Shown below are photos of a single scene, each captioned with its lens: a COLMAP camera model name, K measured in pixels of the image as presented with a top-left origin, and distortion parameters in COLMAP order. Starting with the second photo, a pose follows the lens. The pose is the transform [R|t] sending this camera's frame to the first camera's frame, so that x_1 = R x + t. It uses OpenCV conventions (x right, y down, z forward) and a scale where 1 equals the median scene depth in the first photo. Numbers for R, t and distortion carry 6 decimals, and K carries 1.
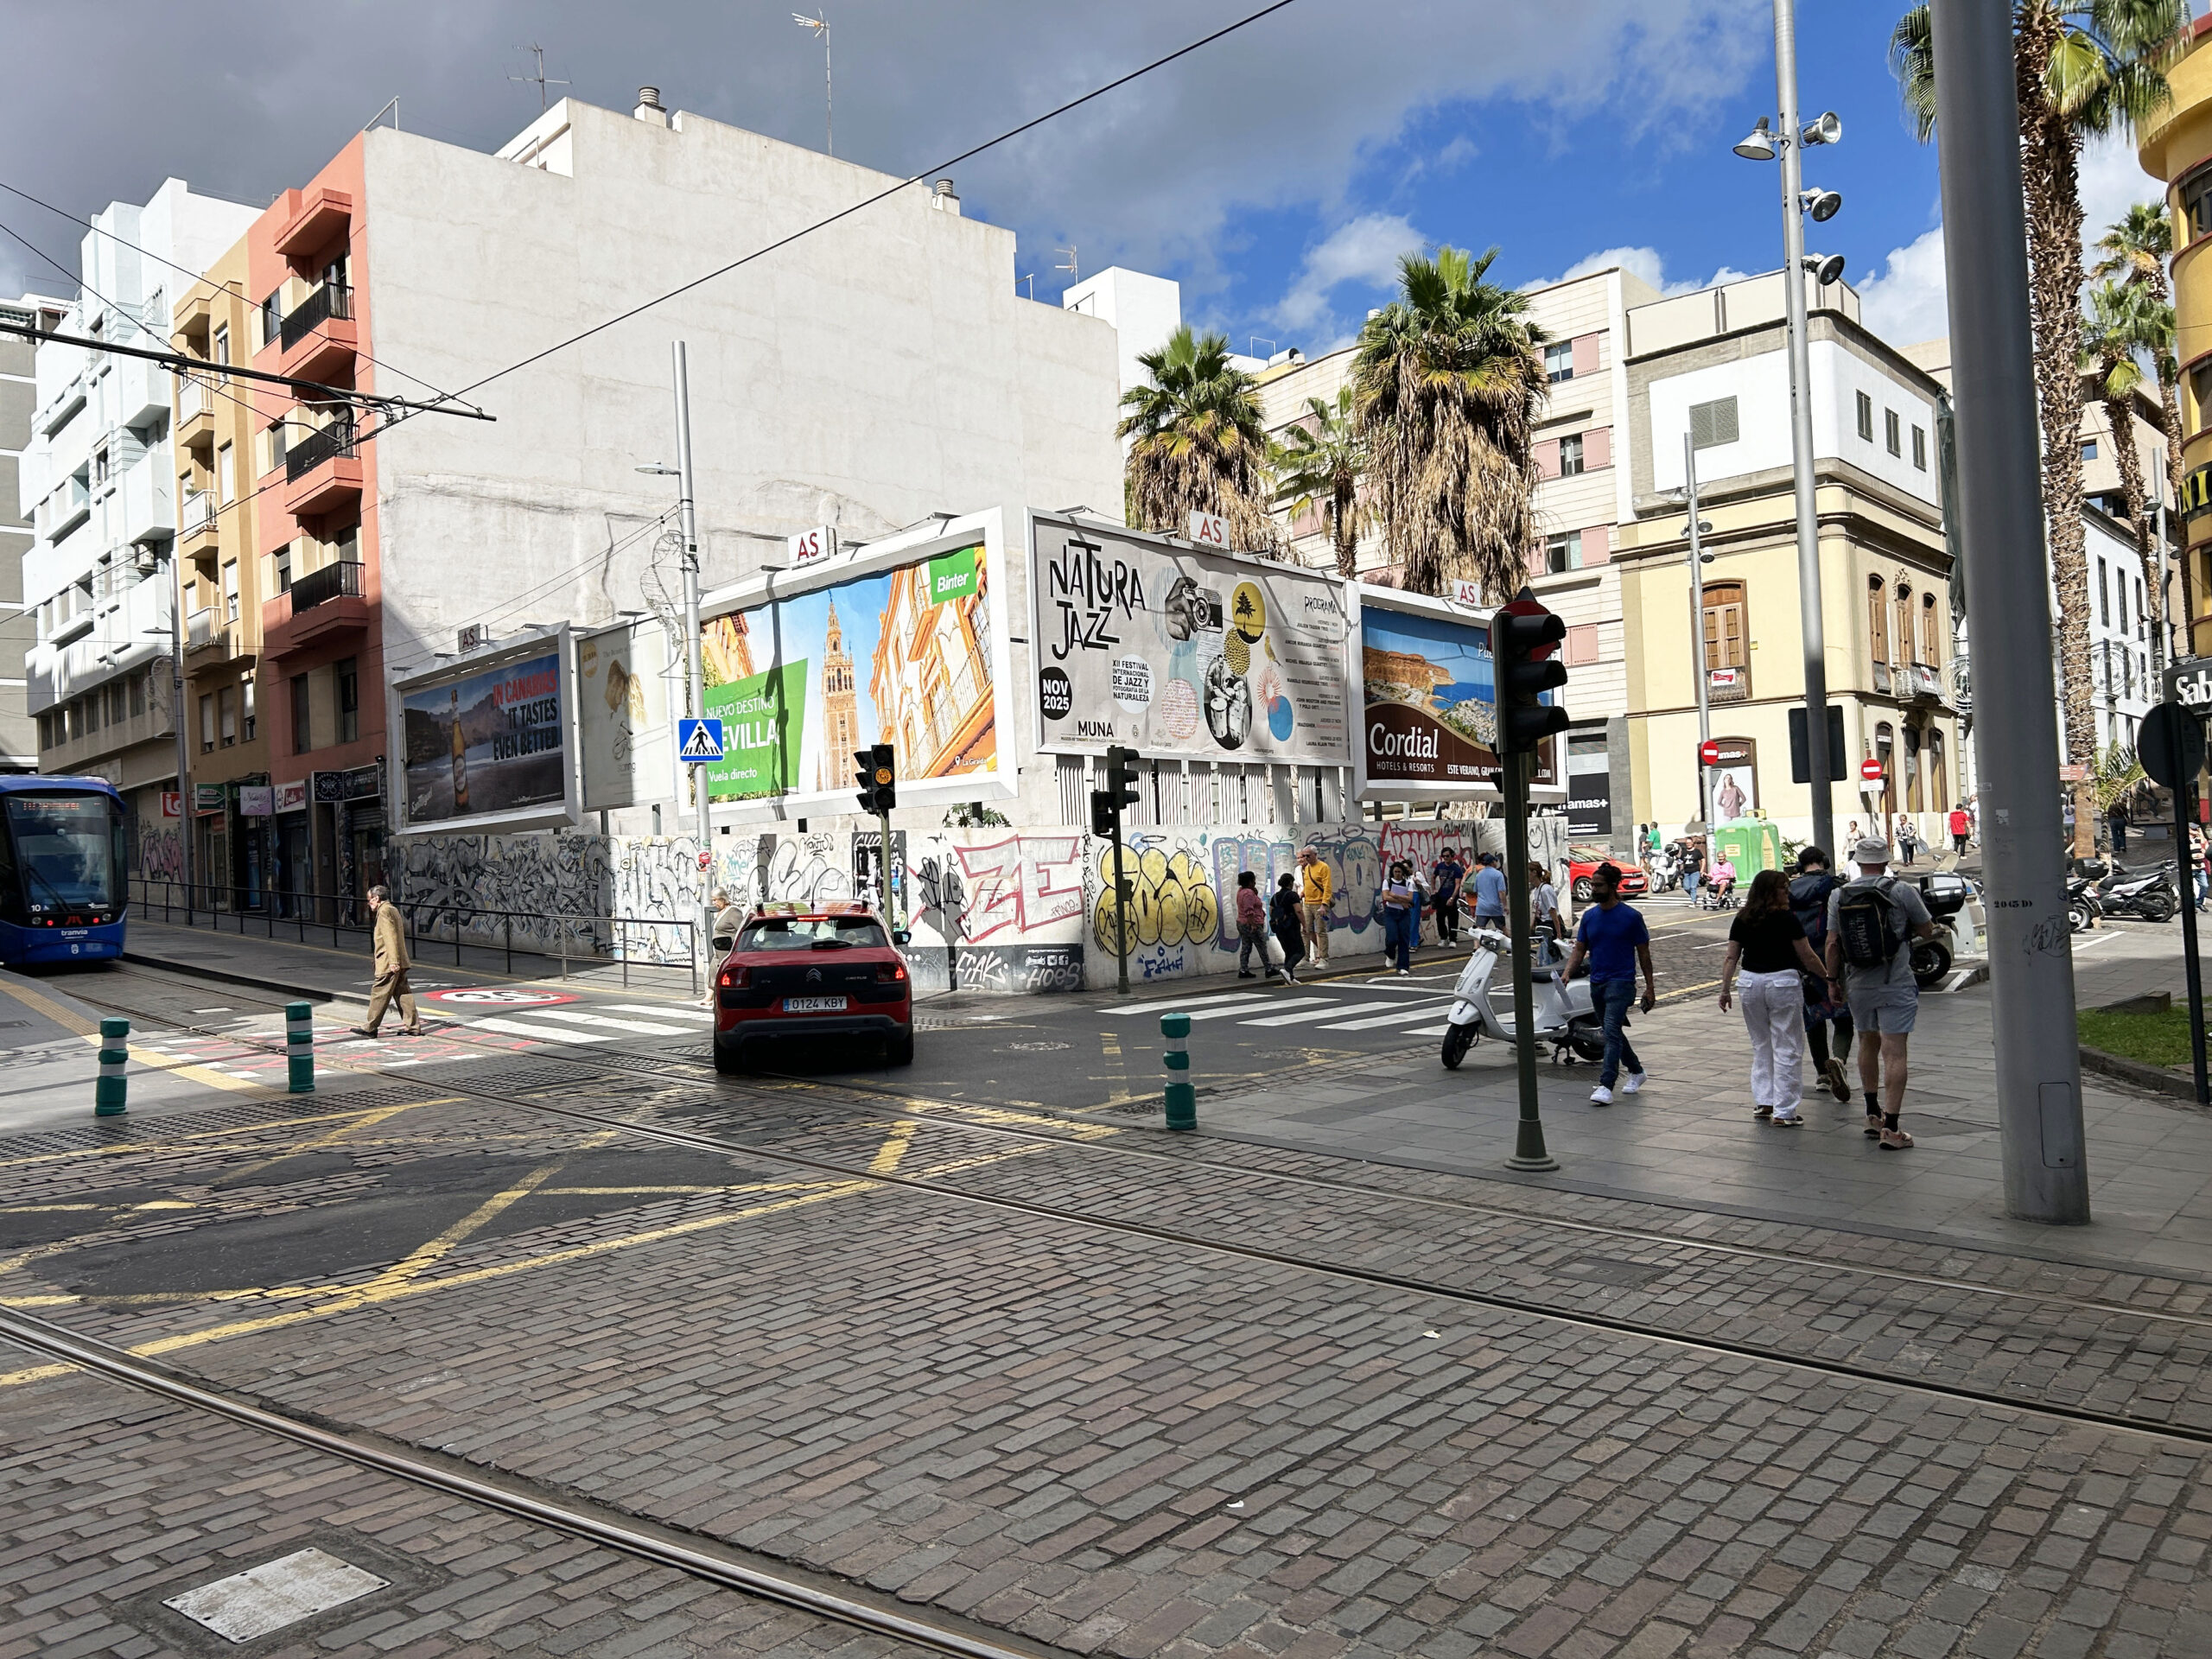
lens RADIAL K [[1678.1, 0, 1098.0], [0, 1678.1, 832.4], [0, 0, 1]] dist [0.051068, -0.046701]
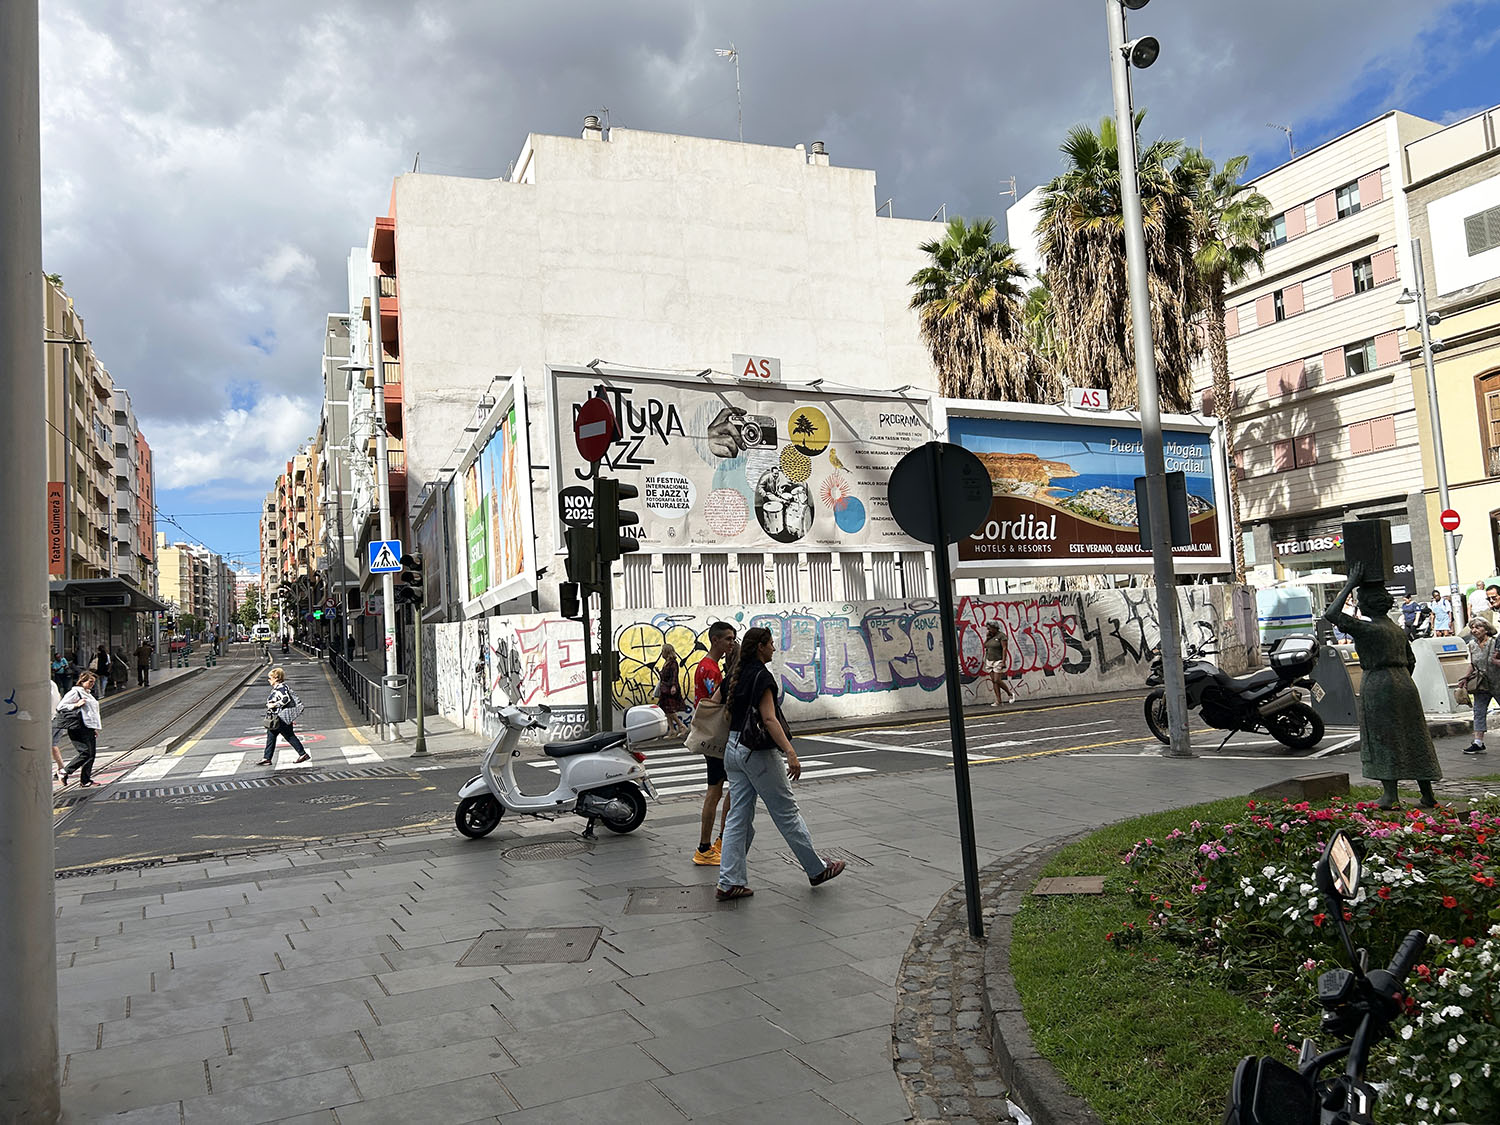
lens RADIAL K [[1138.0, 0, 744.6], [0, 1138.0, 564.4], [0, 0, 1]] dist [0.051068, -0.046701]
pose [[0.928998, -0.045059, -0.367332, 0.368670], [0.030739, 0.998525, -0.044744, 0.002941], [0.368806, 0.030276, 0.929013, 0.222251]]
